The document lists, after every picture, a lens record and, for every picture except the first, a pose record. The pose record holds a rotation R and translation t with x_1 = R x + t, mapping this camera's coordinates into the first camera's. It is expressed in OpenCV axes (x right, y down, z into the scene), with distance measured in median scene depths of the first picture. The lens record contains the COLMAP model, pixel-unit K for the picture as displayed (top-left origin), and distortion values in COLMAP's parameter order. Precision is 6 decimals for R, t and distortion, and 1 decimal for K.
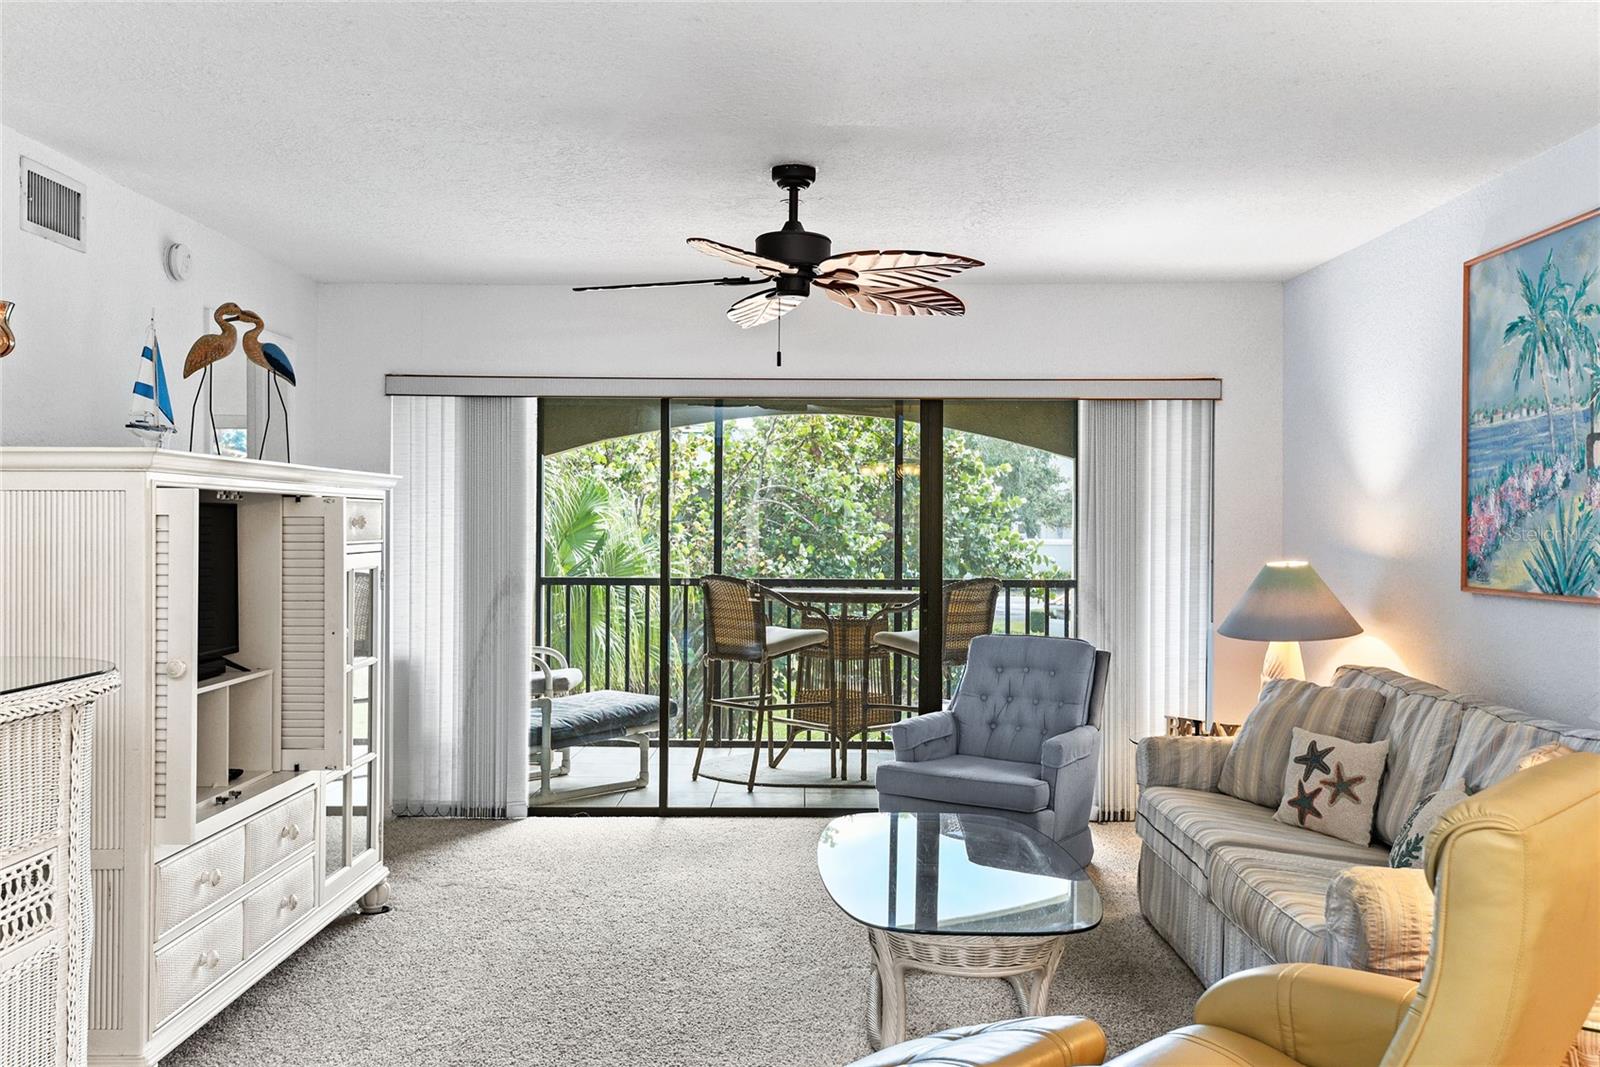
lens RADIAL K [[1445.8, 0, 801.6], [0, 1445.8, 530.7], [0, 0, 1]] dist [0.048880, -0.020219]
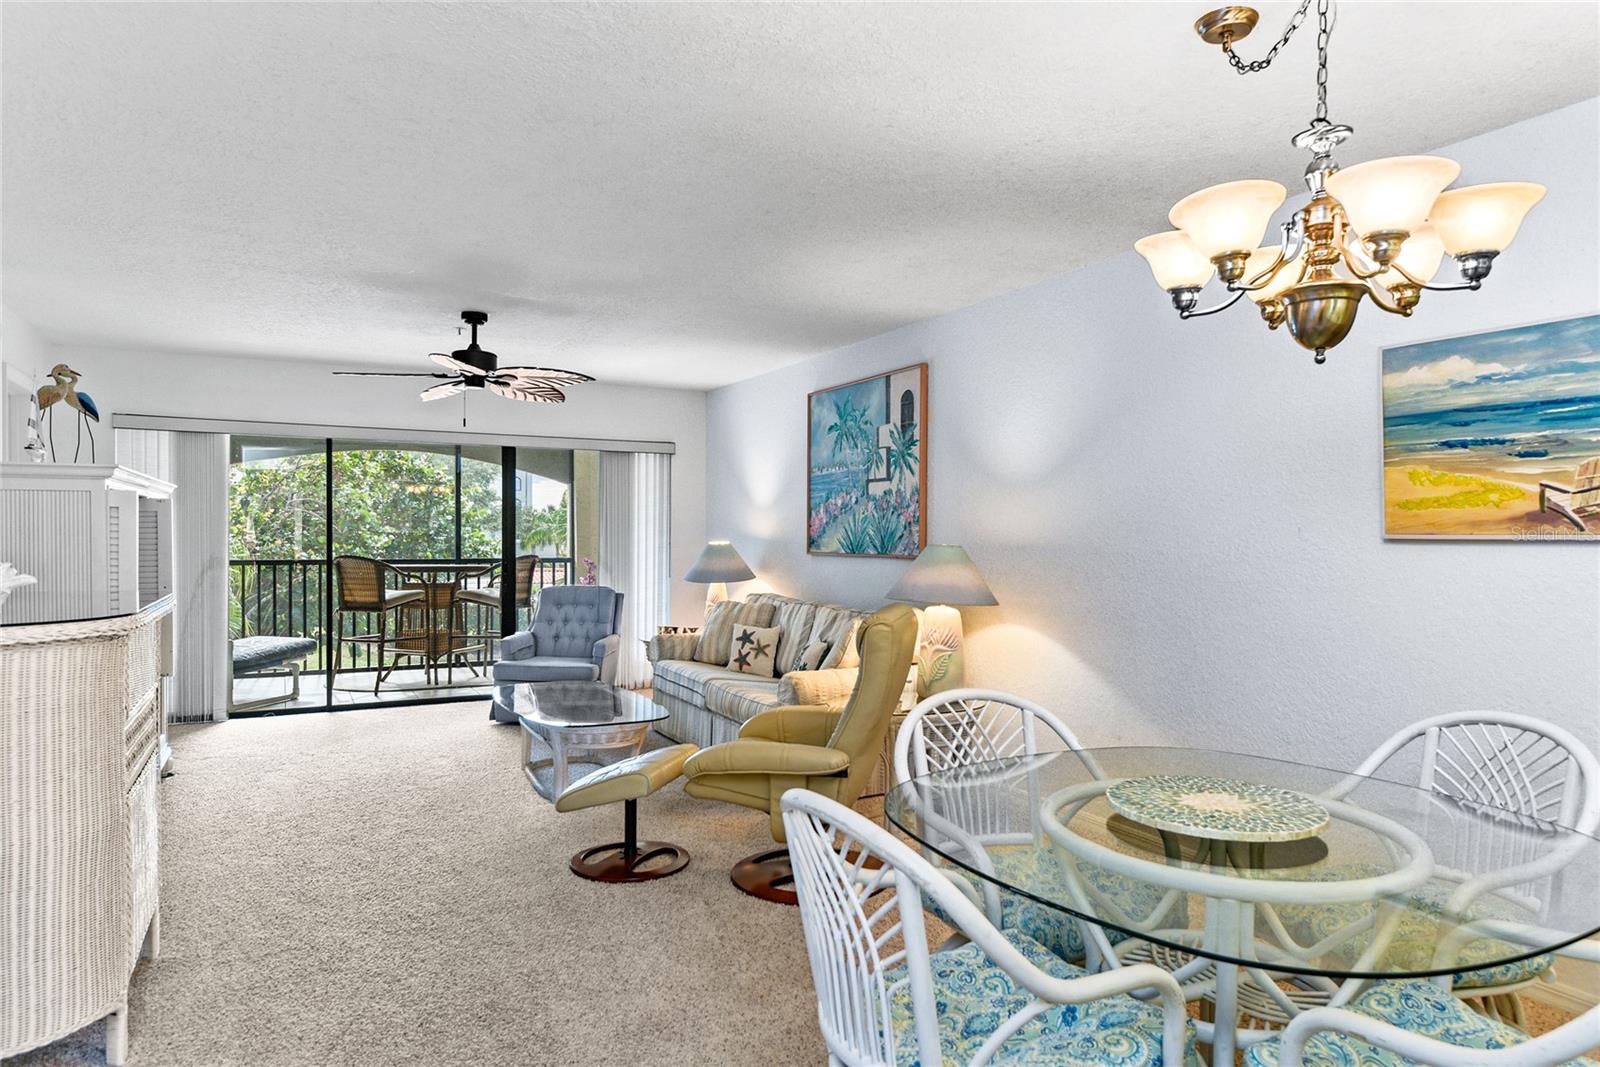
lens RADIAL K [[974.0, 0, 808.4], [0, 974.0, 546.1], [0, 0, 1]] dist [0.000305, -0.002395]
pose [[0.880009, -0.005742, 0.474923, -0.190835], [-0.000023, 0.999926, 0.012133, 0.013318], [-0.474957, -0.010688, 0.879944, -0.200315]]
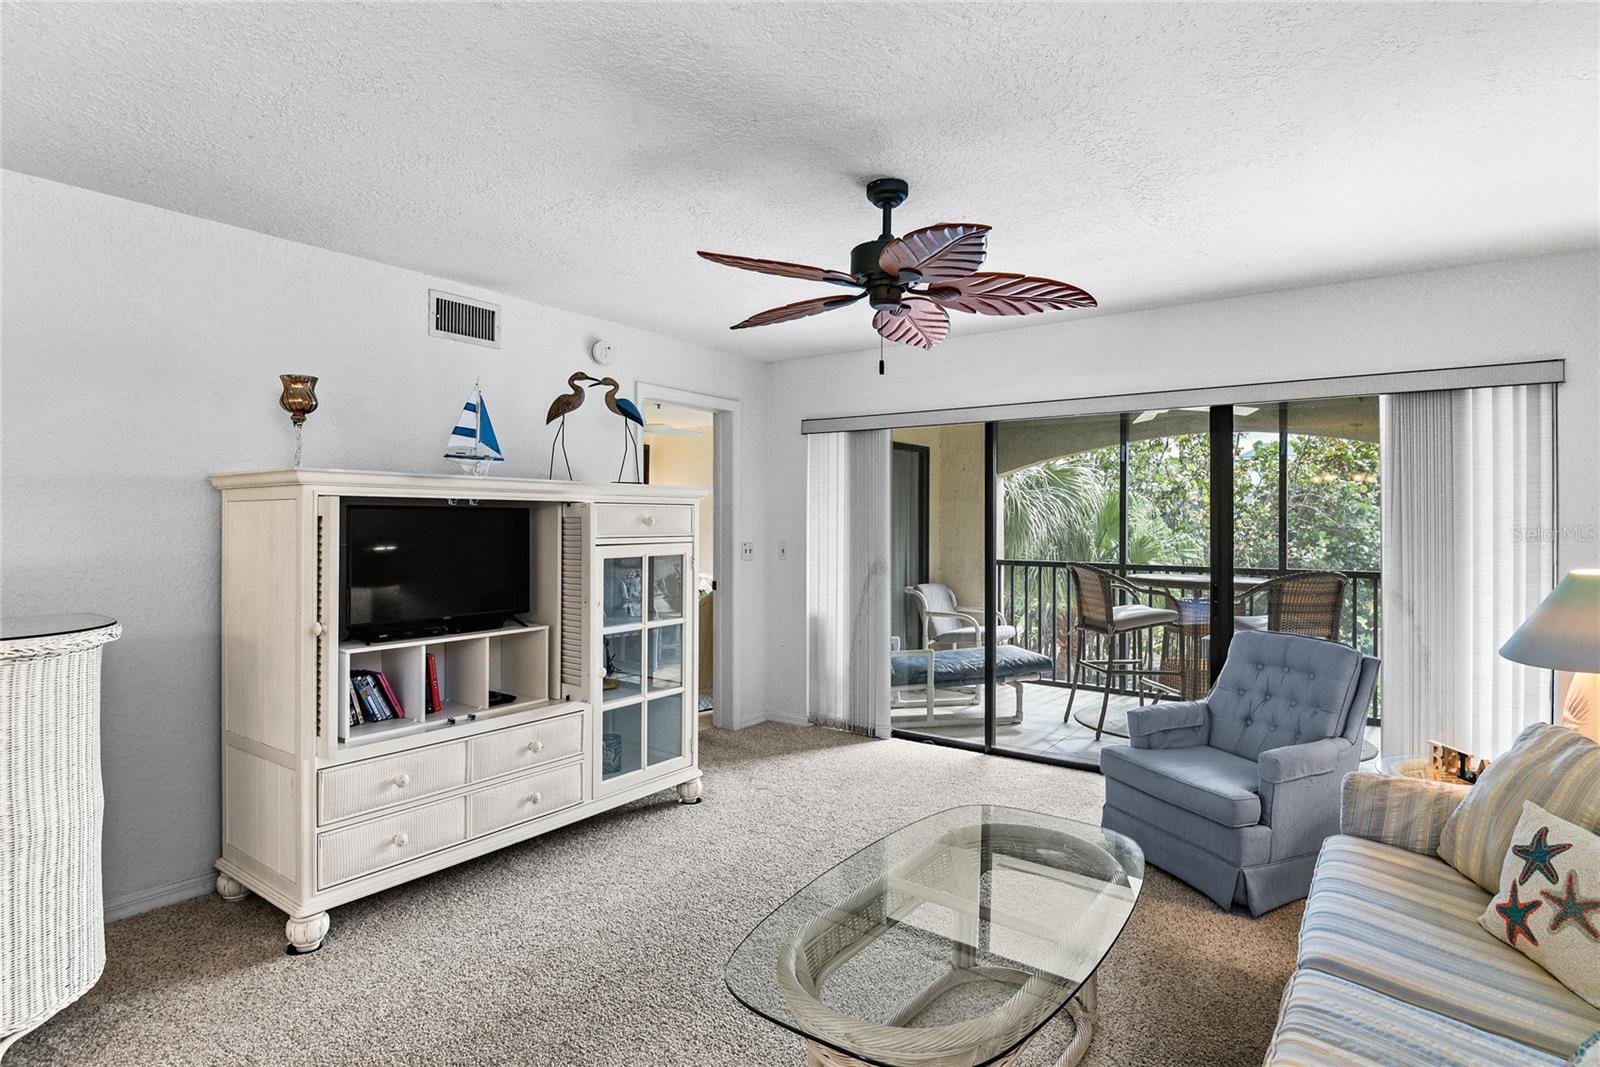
lens RADIAL K [[835.1, 0, 804.9], [0, 835.1, 514.3], [0, 0, 1]] dist [0.002661, -0.018132]
pose [[0.816581, -0.005937, -0.577200, 0.269081], [-0.001739, 0.999917, -0.012746, -0.002403], [0.577228, 0.011412, 0.816503, 0.429577]]
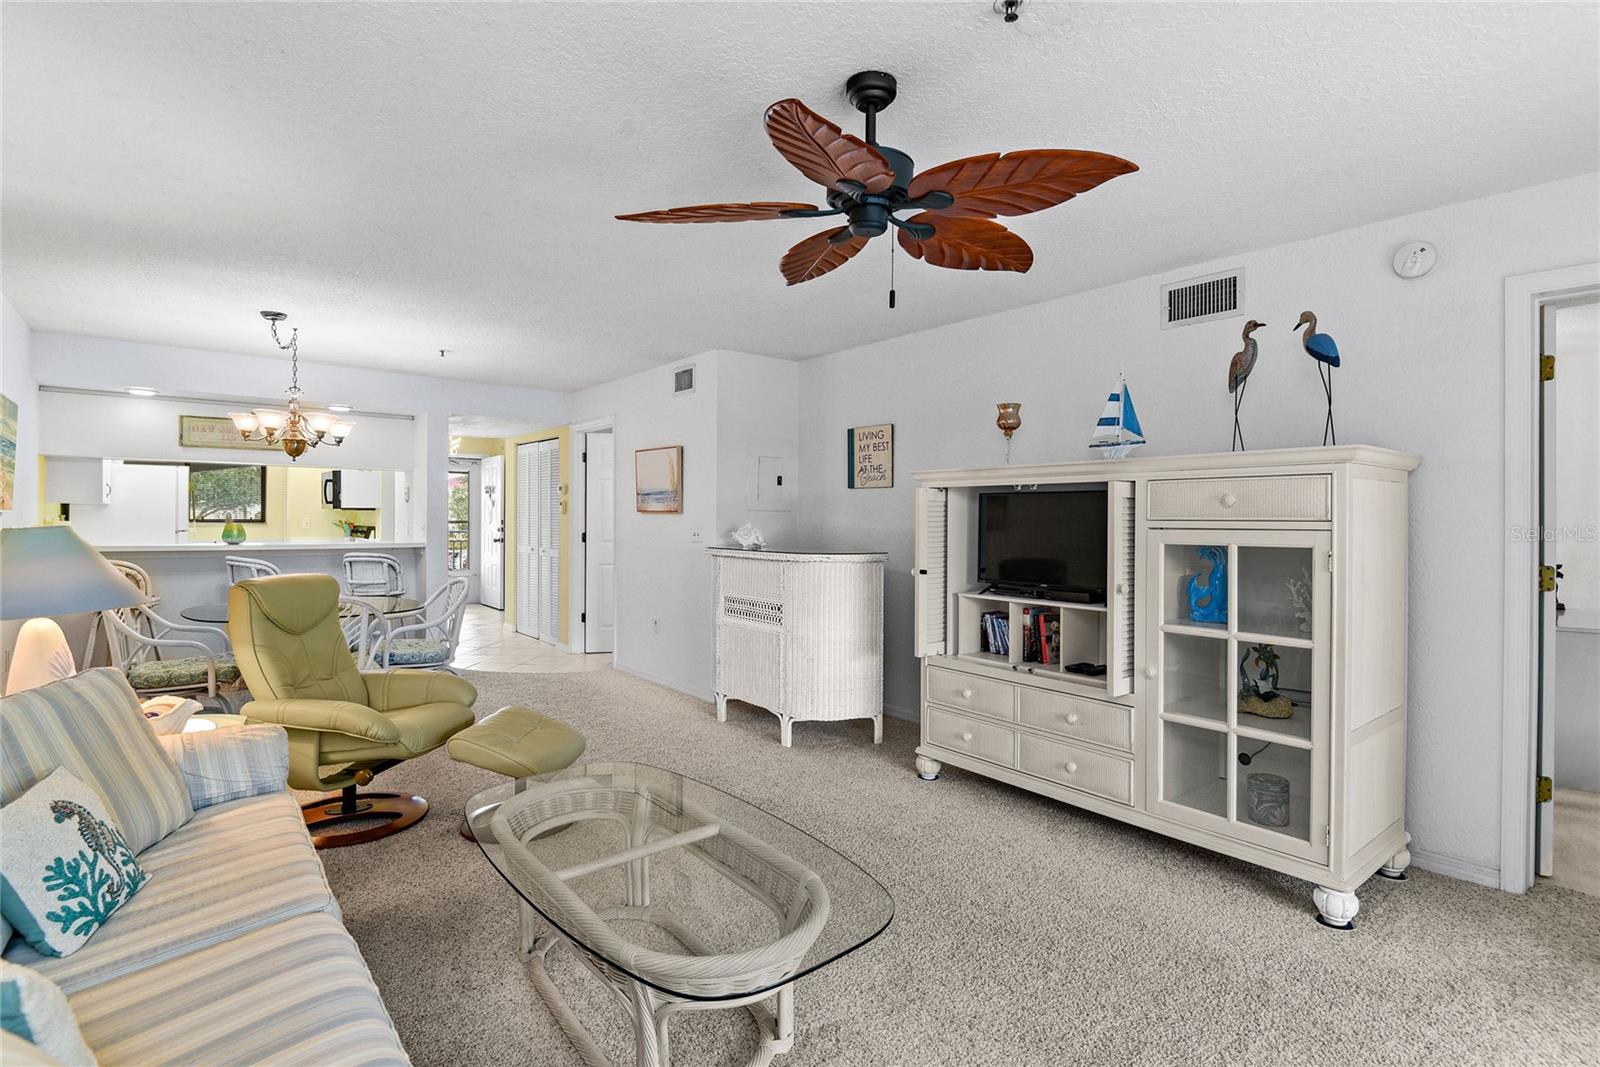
lens RADIAL K [[770.4, 0, 799.8], [0, 770.4, 522.4], [0, 0, 1]] dist [0.016030, -0.018899]
pose [[-0.768249, -0.007520, -0.640108, 0.296673], [-0.013361, 0.999902, 0.004289, 0.012679], [0.640012, 0.011847, -0.768273, 1.217923]]
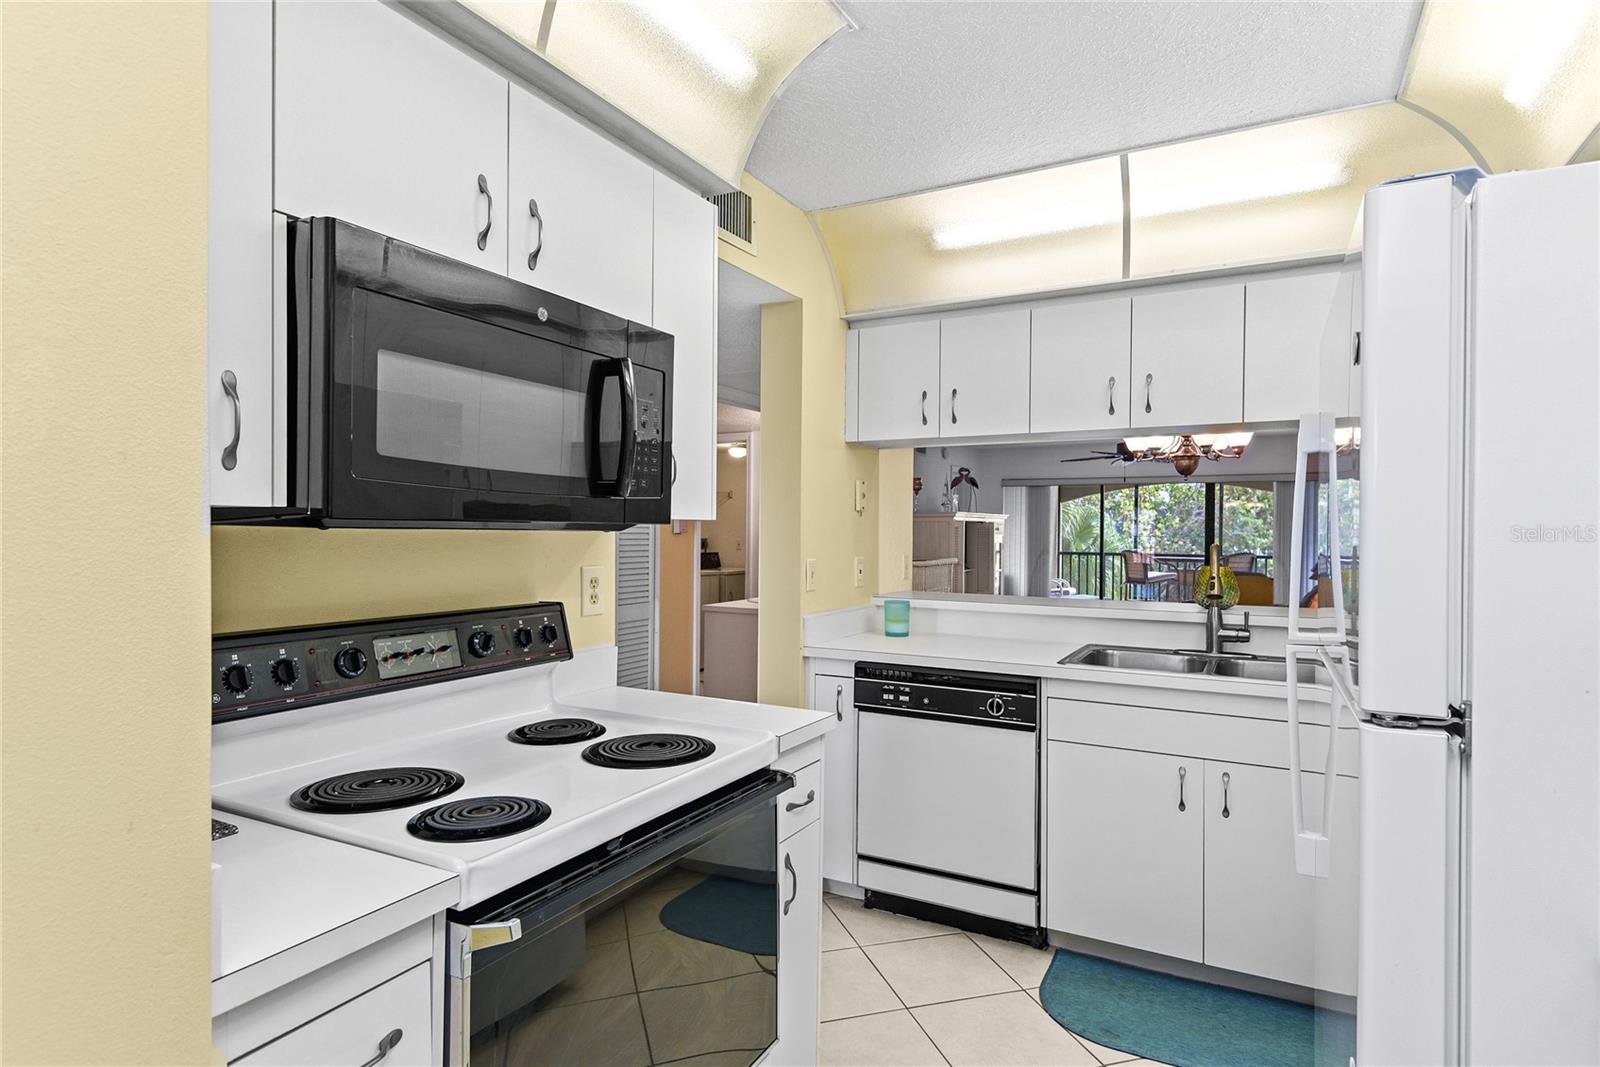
lens RADIAL K [[864.5, 0, 800.0], [0, 864.5, 533.5], [0, 0, 1]] dist [0.000375, -0.000175]
pose [[0.882324, 0.004069, -0.470625, 0.237565], [-0.004936, 0.999988, -0.000608, 0.007385], [0.470617, 0.002859, 0.882333, -0.991283]]
